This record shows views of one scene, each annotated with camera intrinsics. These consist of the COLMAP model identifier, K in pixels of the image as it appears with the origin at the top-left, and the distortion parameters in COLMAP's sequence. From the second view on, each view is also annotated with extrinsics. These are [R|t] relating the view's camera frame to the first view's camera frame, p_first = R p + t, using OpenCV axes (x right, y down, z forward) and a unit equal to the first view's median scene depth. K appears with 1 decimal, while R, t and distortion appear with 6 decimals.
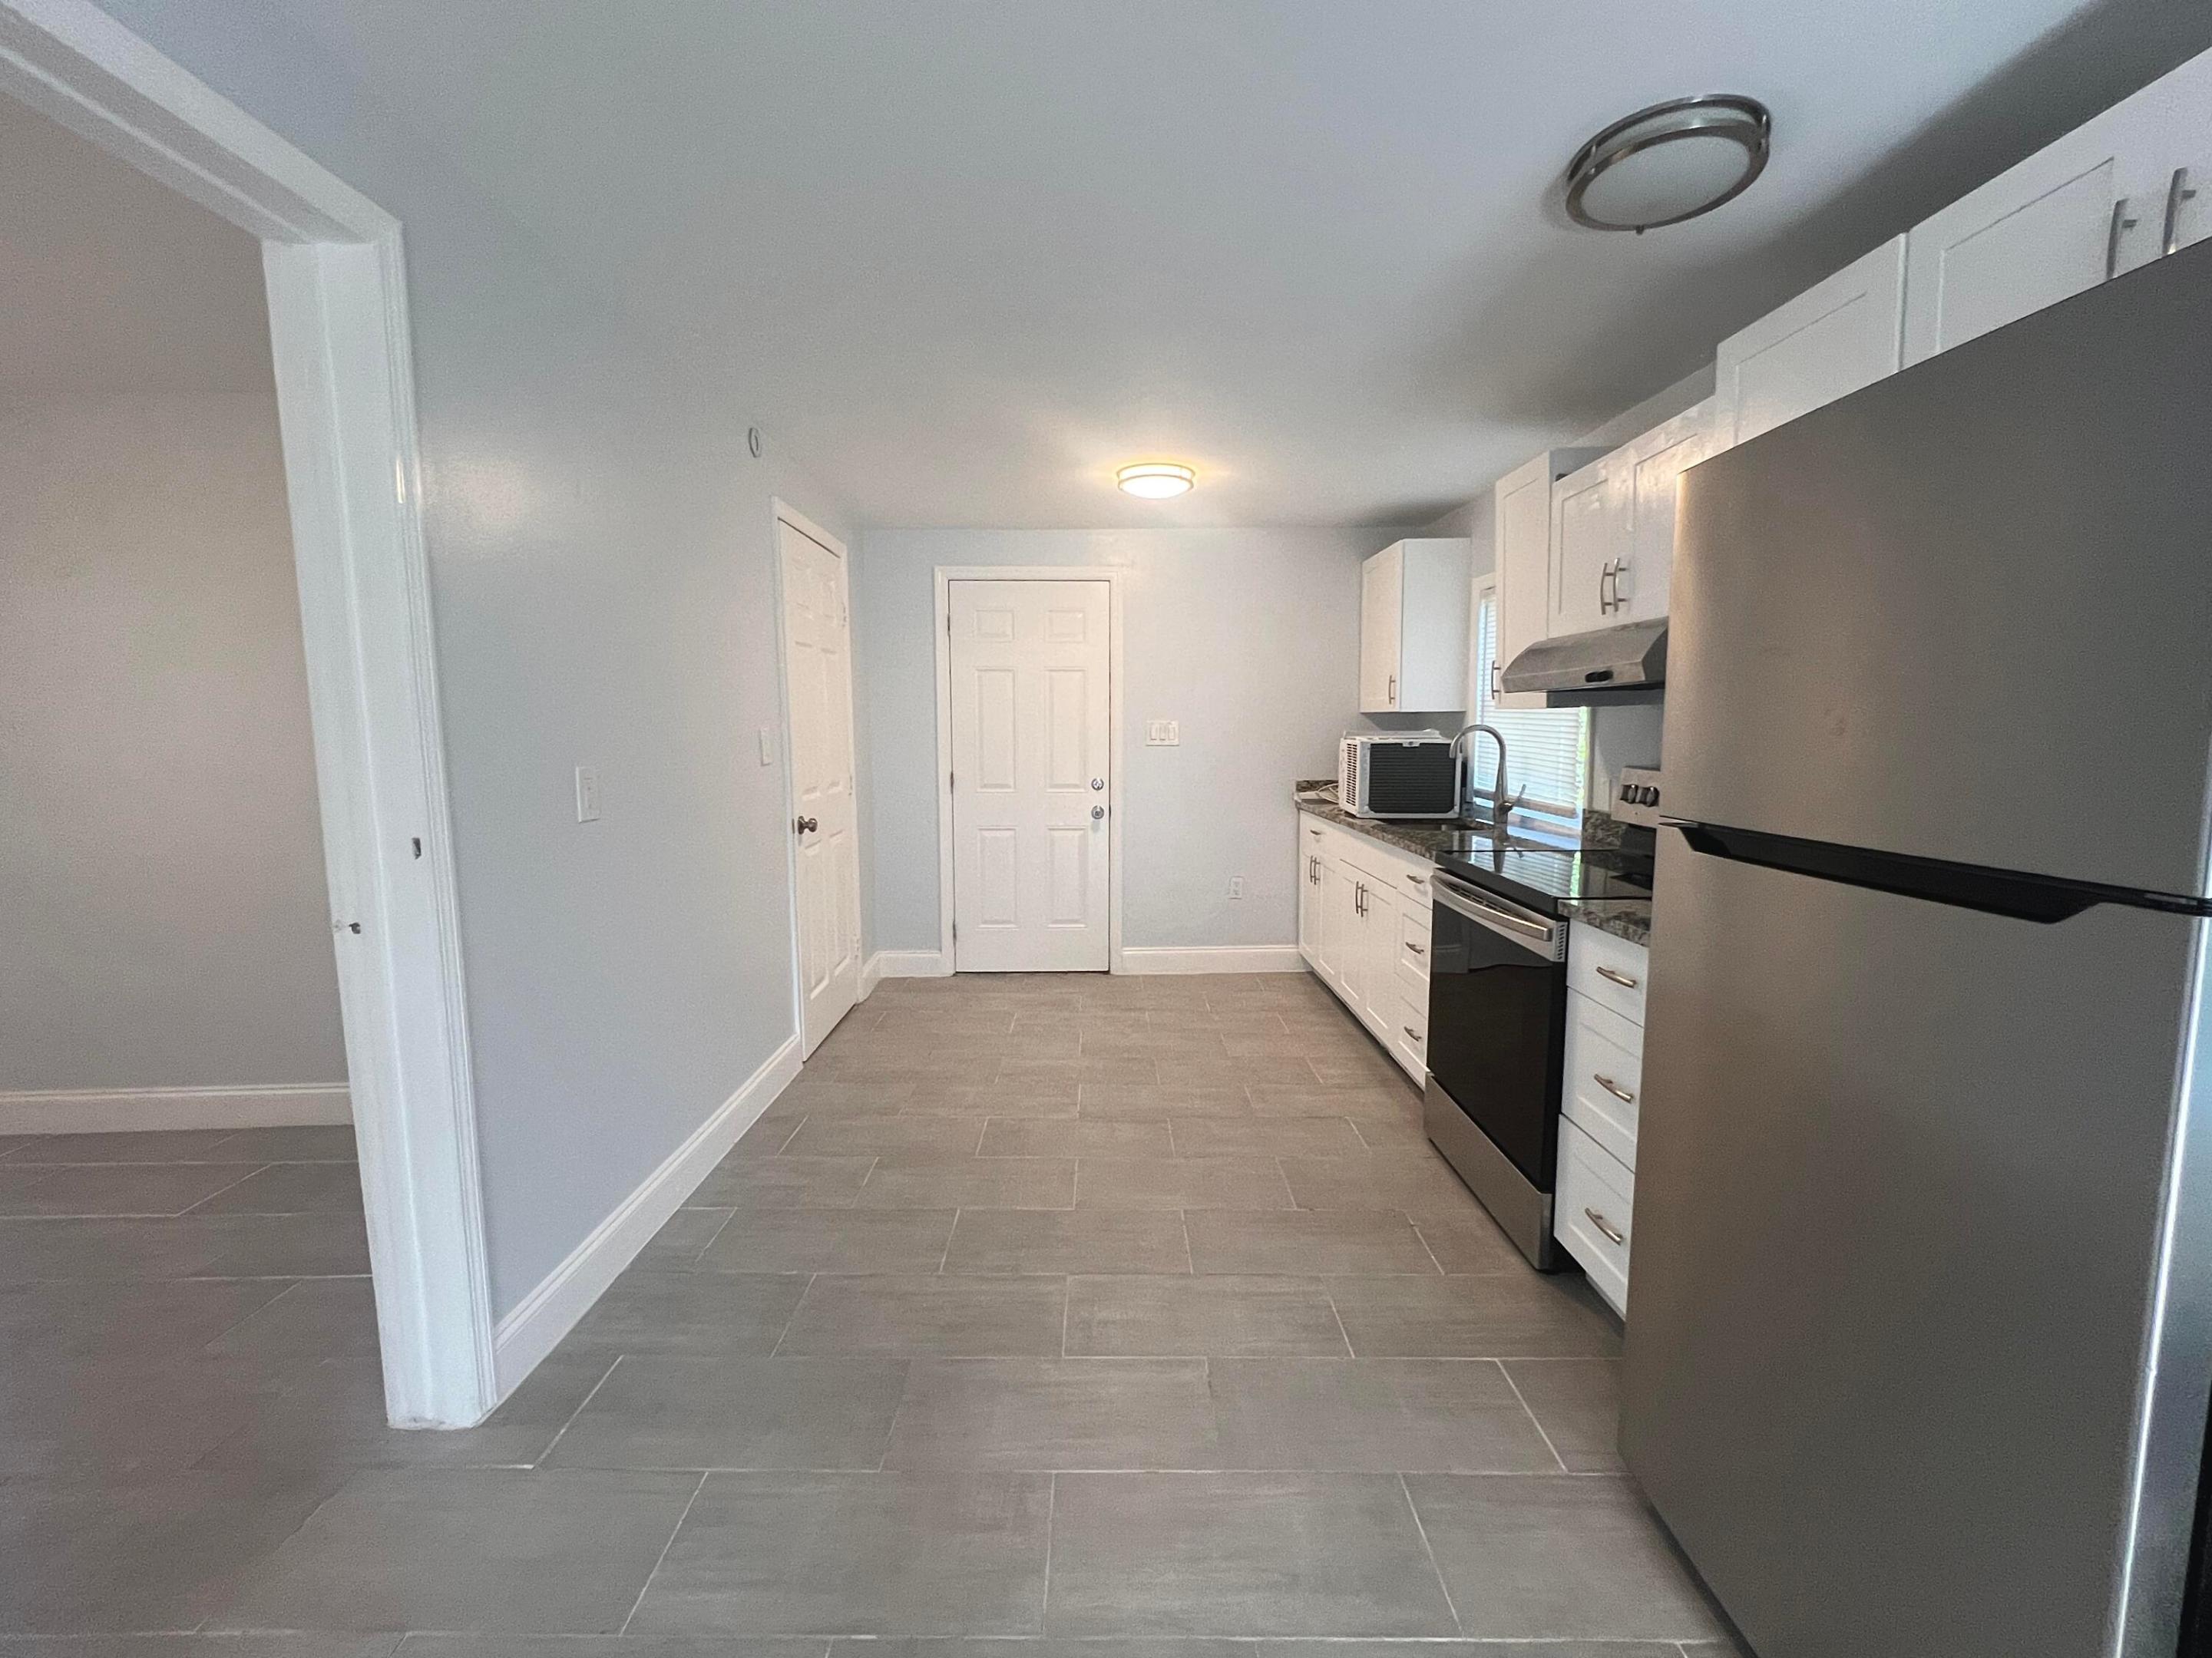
lens RADIAL K [[938.4, 0, 1111.7], [0, 938.4, 822.2], [0, 0, 1]] dist [0.005302, -0.000016]
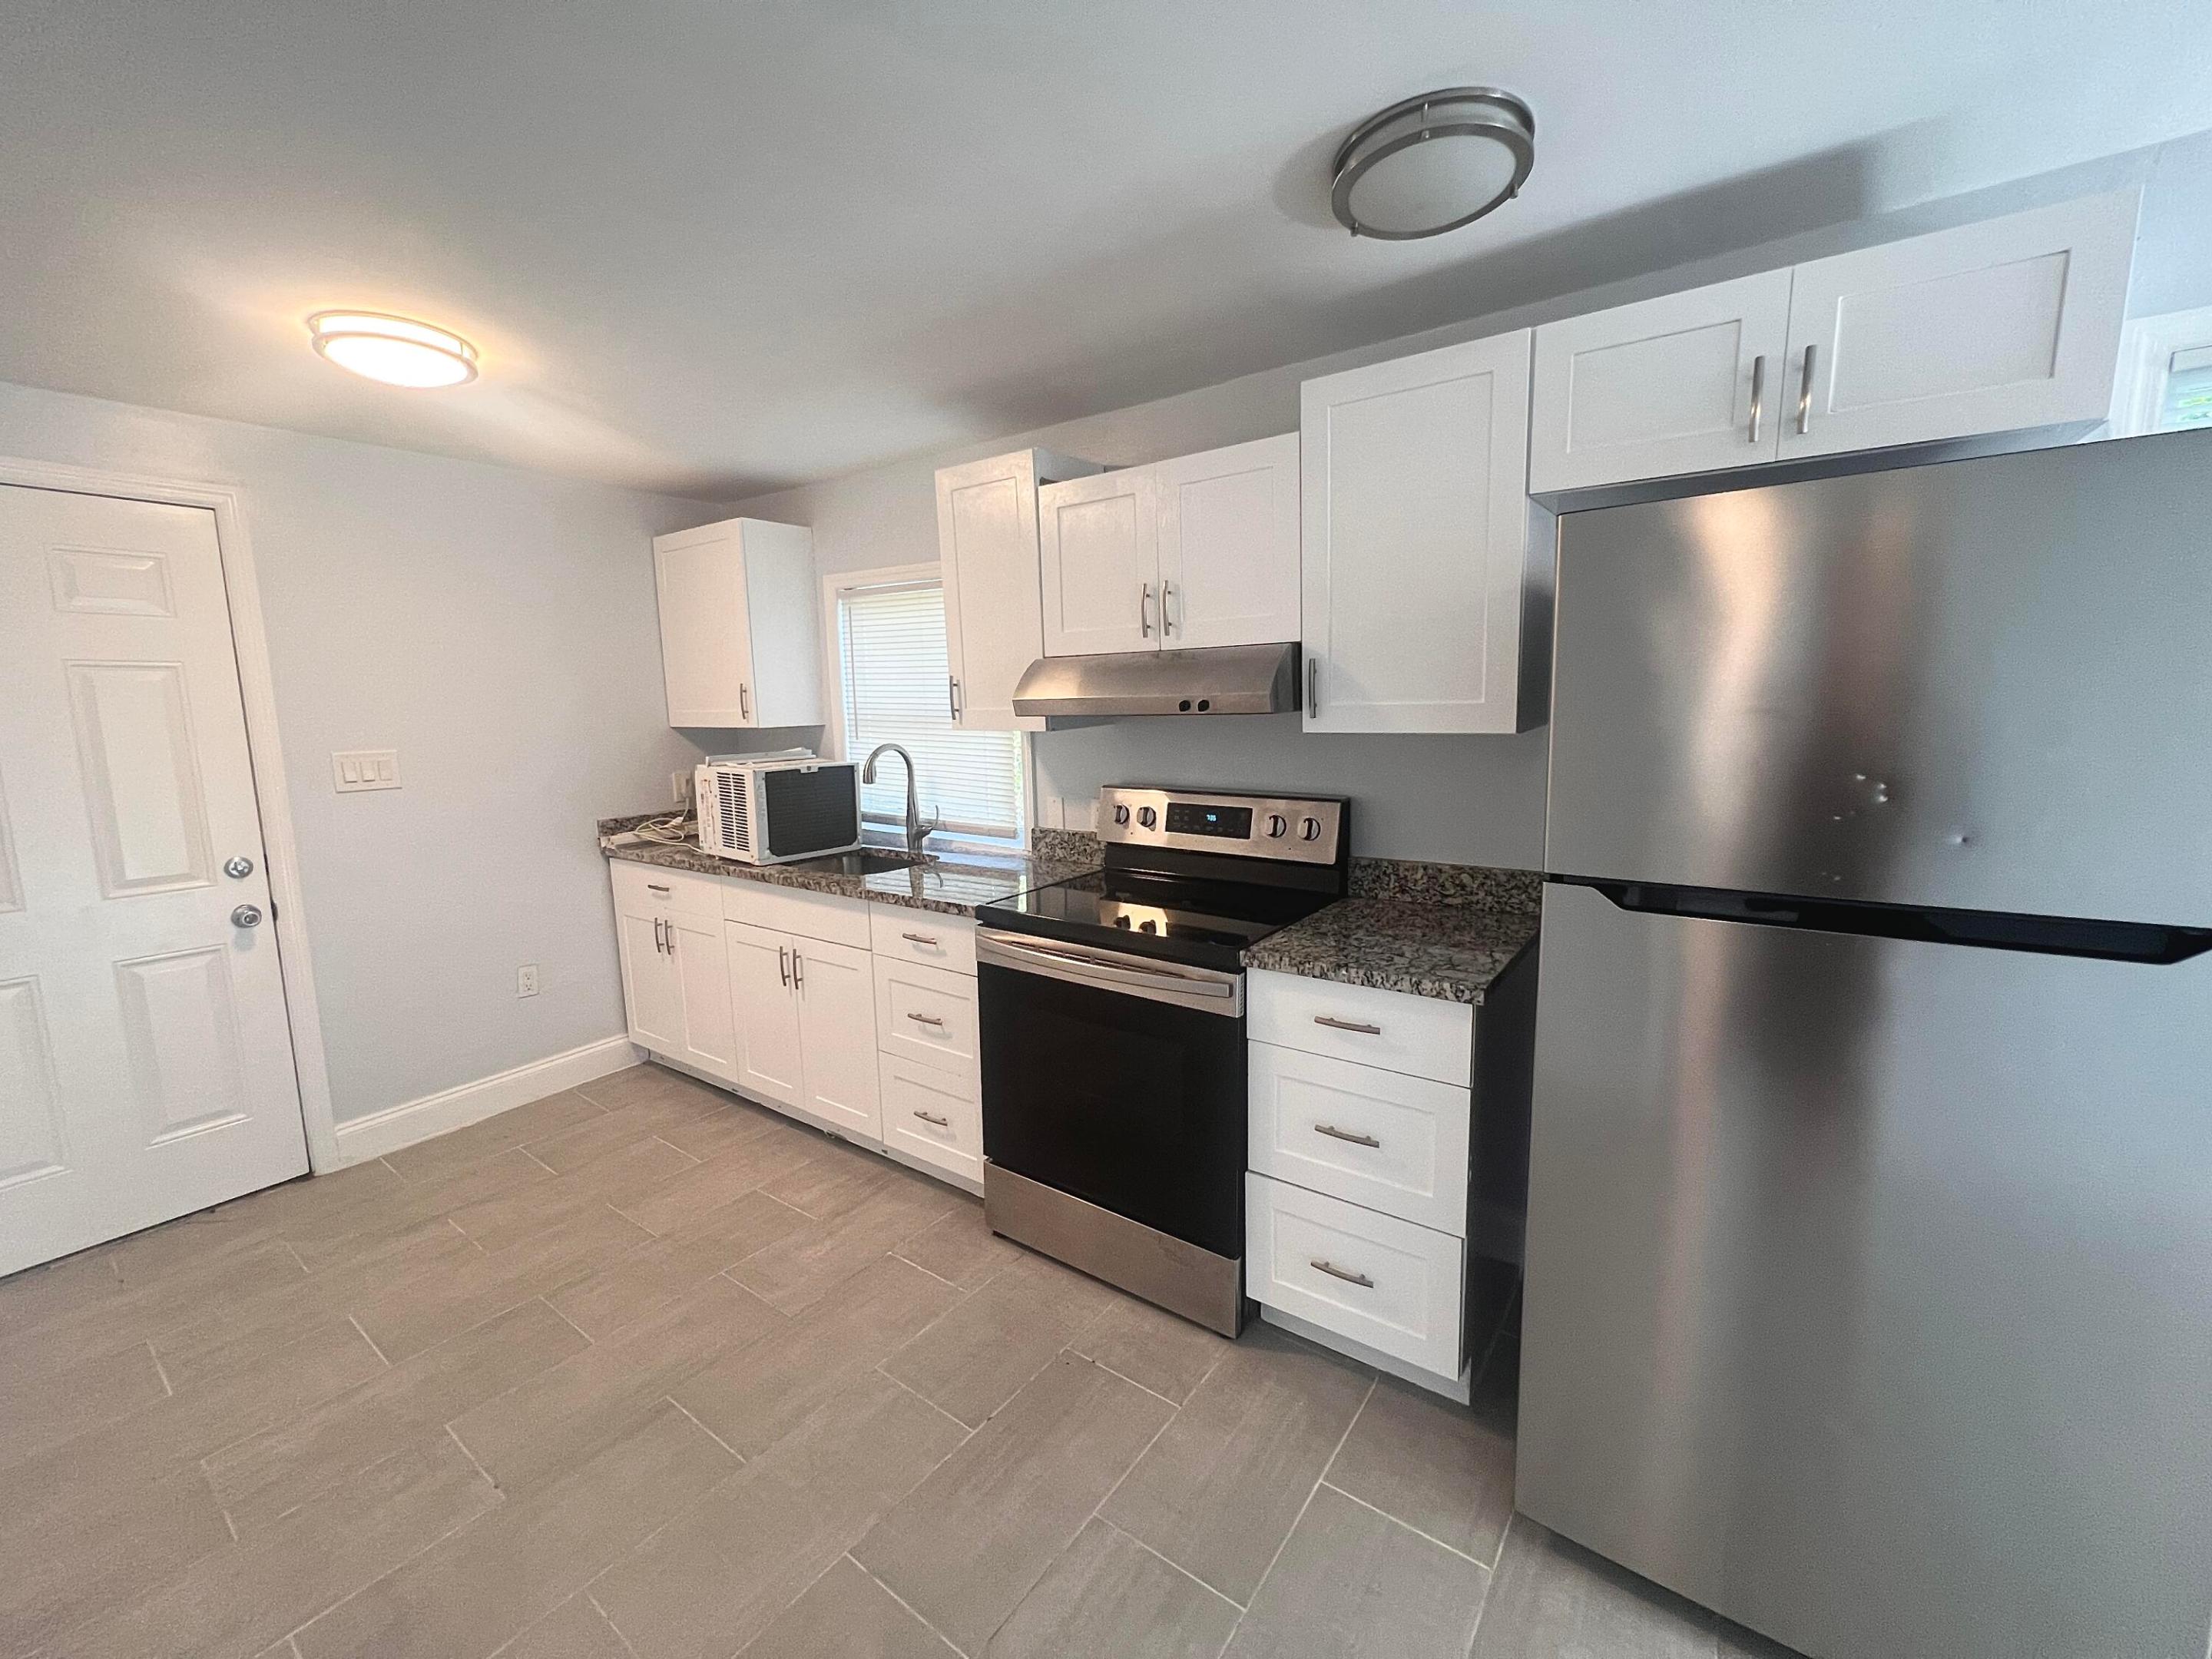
lens RADIAL K [[888.0, 0, 1103.8], [0, 888.0, 824.0], [0, 0, 1]] dist [-0.002134, 0.000660]
pose [[0.600159, -0.118874, 0.790998, -0.152197], [0.101800, 0.992205, 0.071873, -0.064434], [-0.793376, 0.037388, 0.607582, 0.311398]]
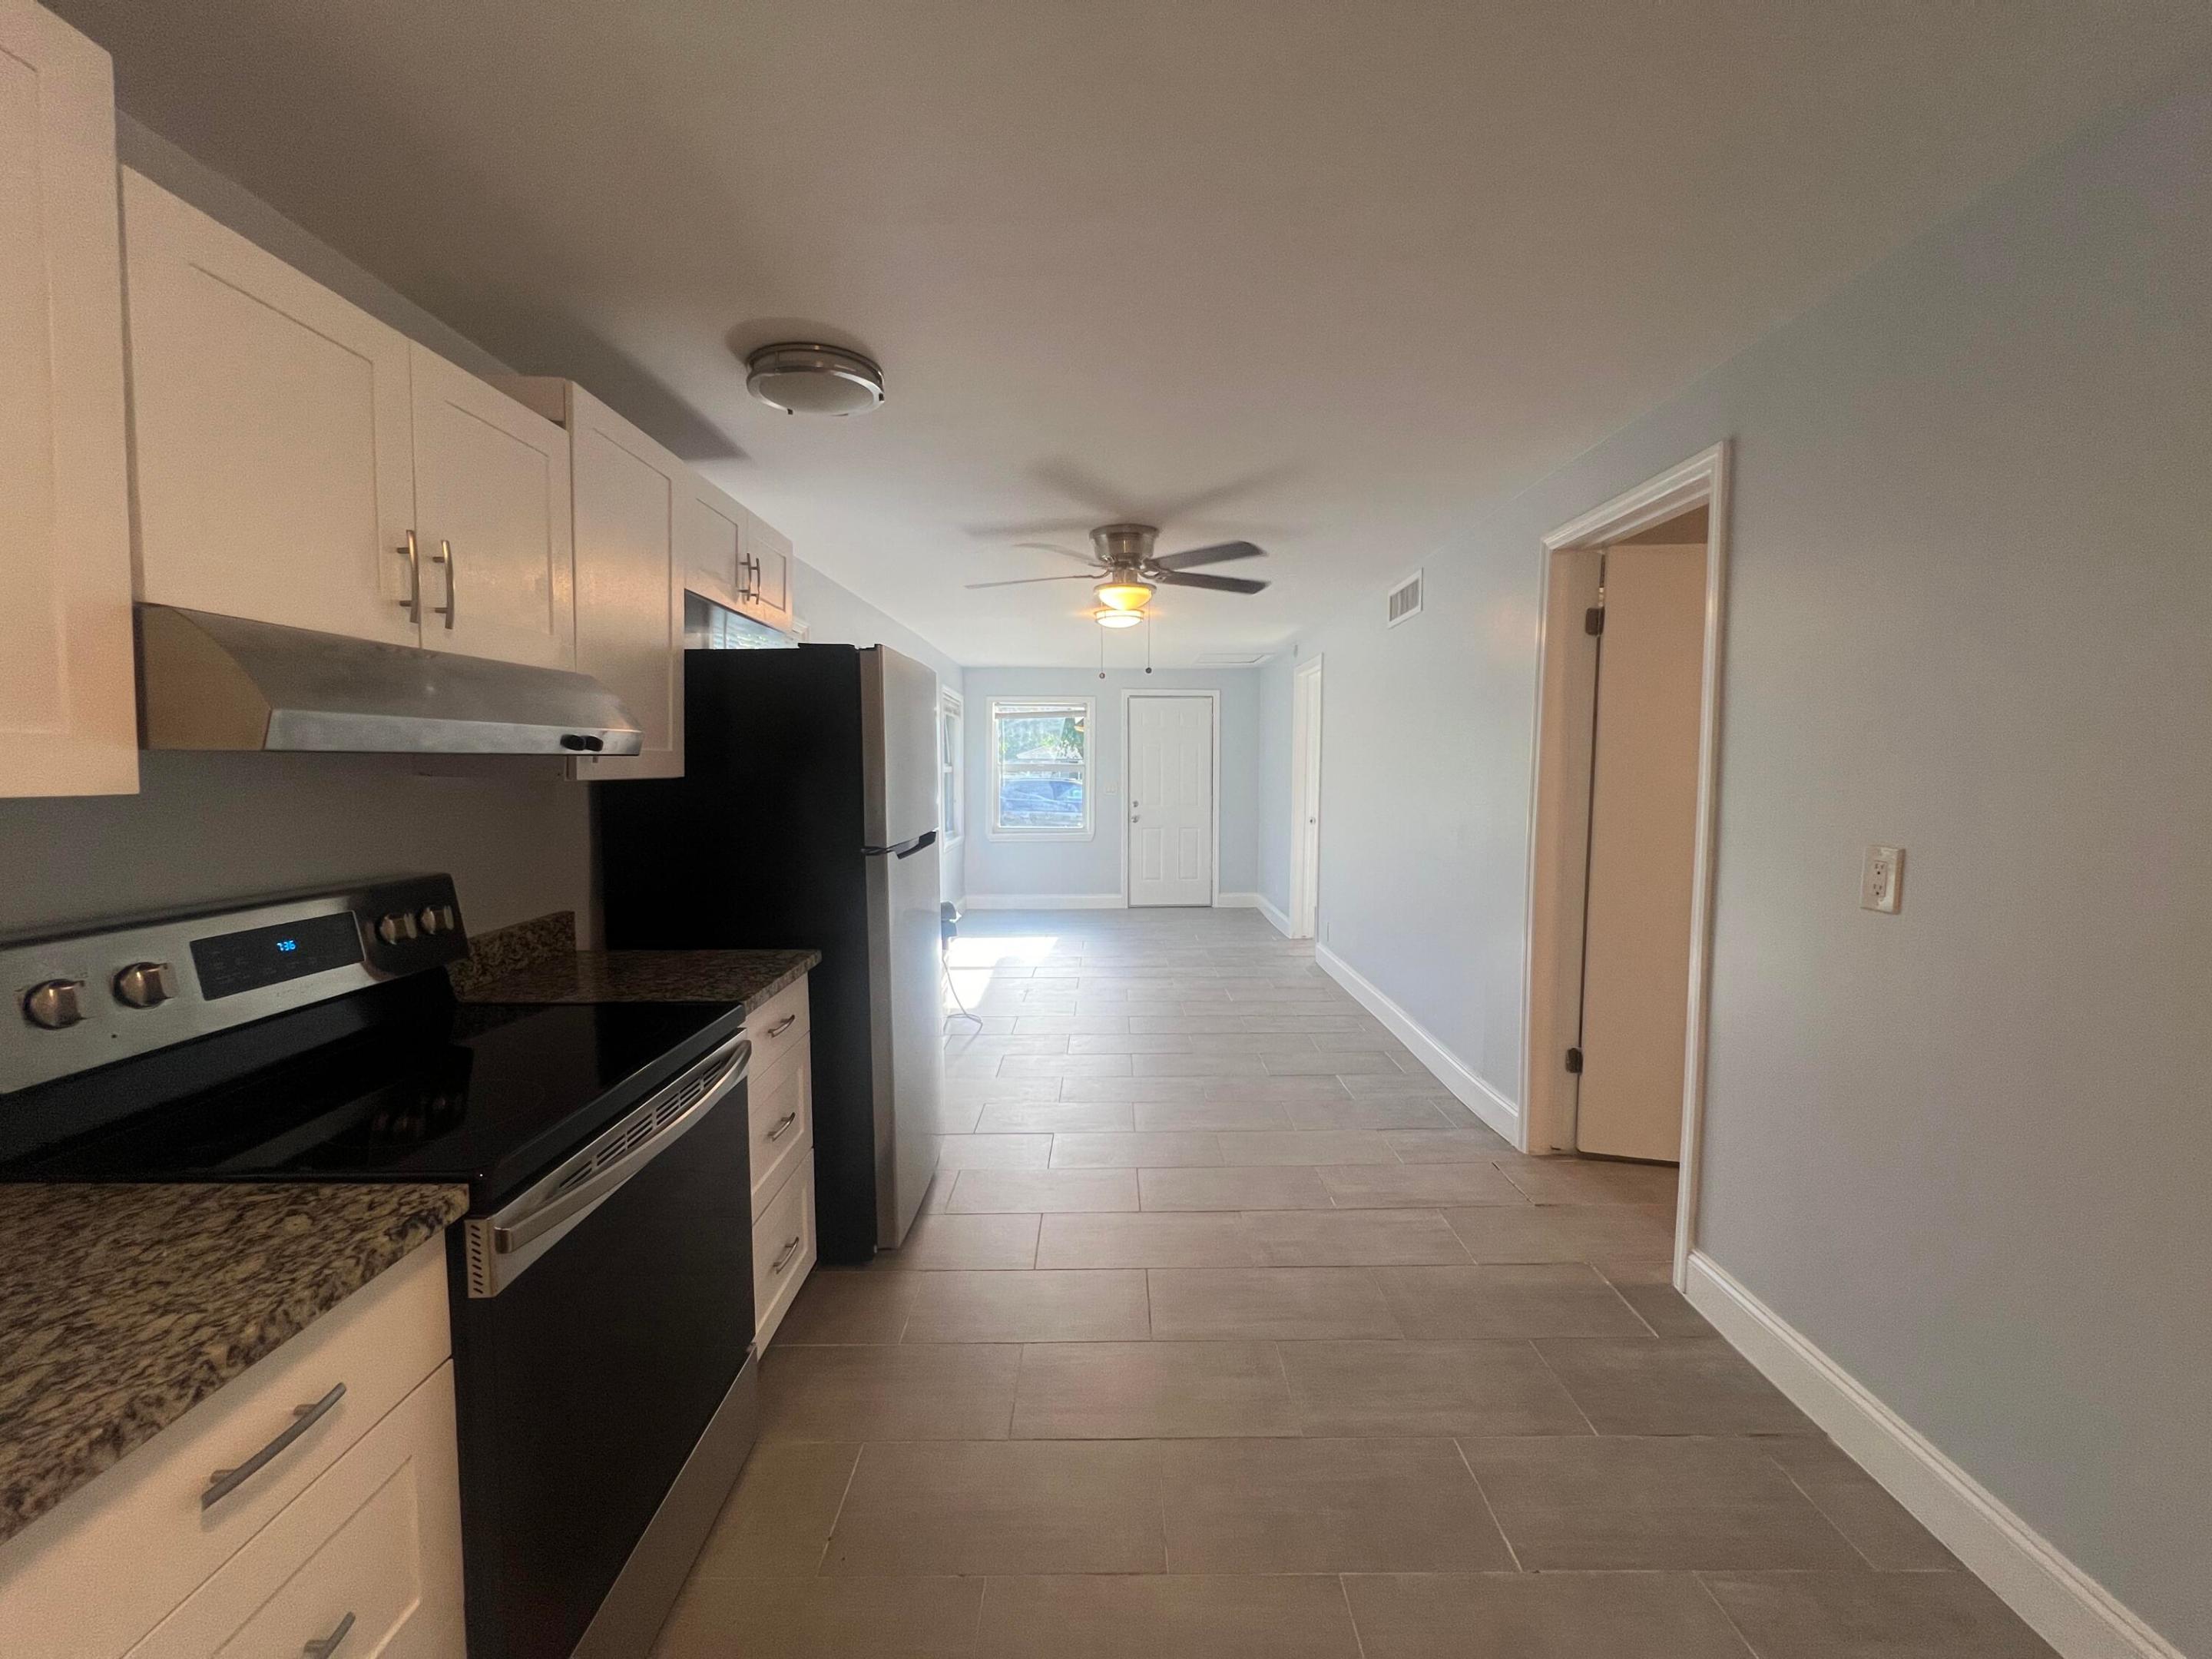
lens RADIAL K [[888.0, 0, 1106.4], [0, 888.0, 824.6], [0, 0, 1]] dist [-0.002134, 0.000660]
pose [[-0.999933, 0.007637, 0.008658, 0.069631], [0.009012, 0.985064, 0.171950, -0.120231], [-0.007216, 0.172017, -0.985068, 0.973647]]
